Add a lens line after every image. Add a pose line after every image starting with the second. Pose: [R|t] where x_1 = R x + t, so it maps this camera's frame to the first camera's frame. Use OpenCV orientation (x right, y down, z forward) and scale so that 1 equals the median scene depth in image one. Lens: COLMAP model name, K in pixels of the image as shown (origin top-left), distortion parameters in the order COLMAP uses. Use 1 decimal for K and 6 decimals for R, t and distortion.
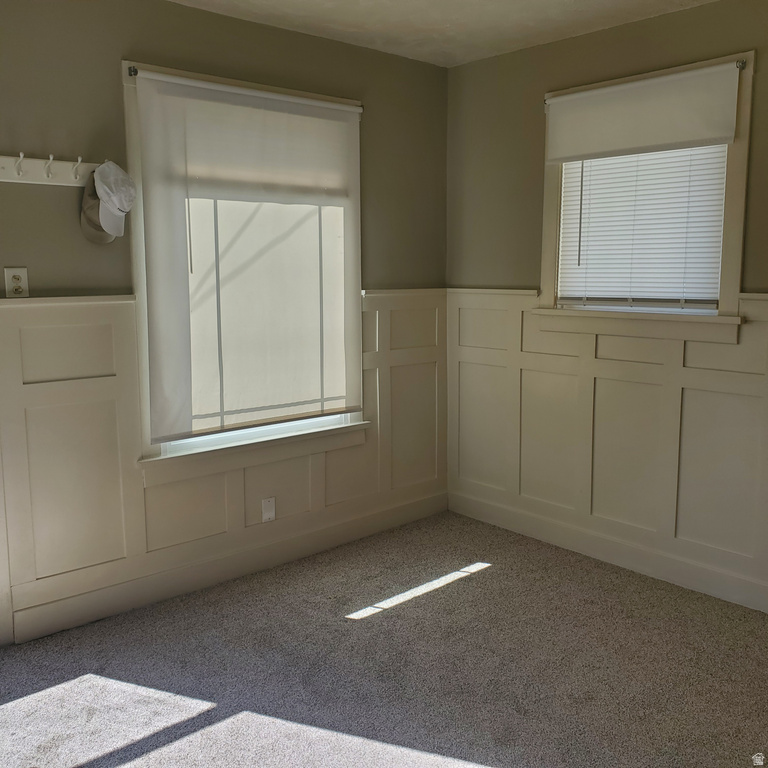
lens RADIAL K [[795.3, 0, 384.0], [0, 795.3, 384.0], [0, 0, 1]] dist [-0.040130, 0.084184]
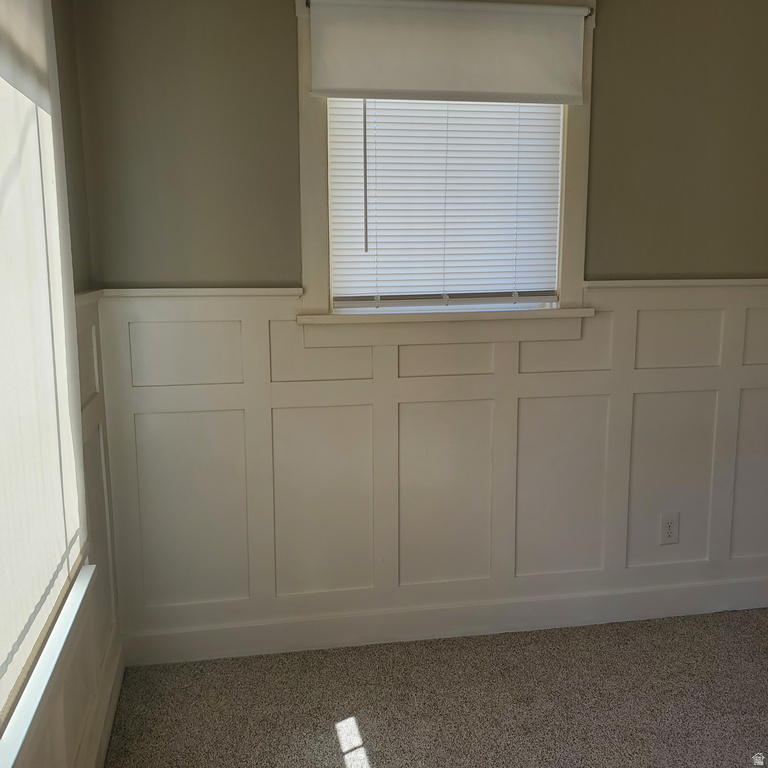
lens RADIAL K [[767.3, 0, 354.0], [0, 767.3, 391.5], [0, 0, 1]] dist [0.148102, -0.278791]
pose [[0.502184, -0.130048, 0.854926, -0.372536], [0.133156, 0.988466, 0.072145, -0.077172], [-0.854448, 0.077609, 0.513708, 0.670887]]
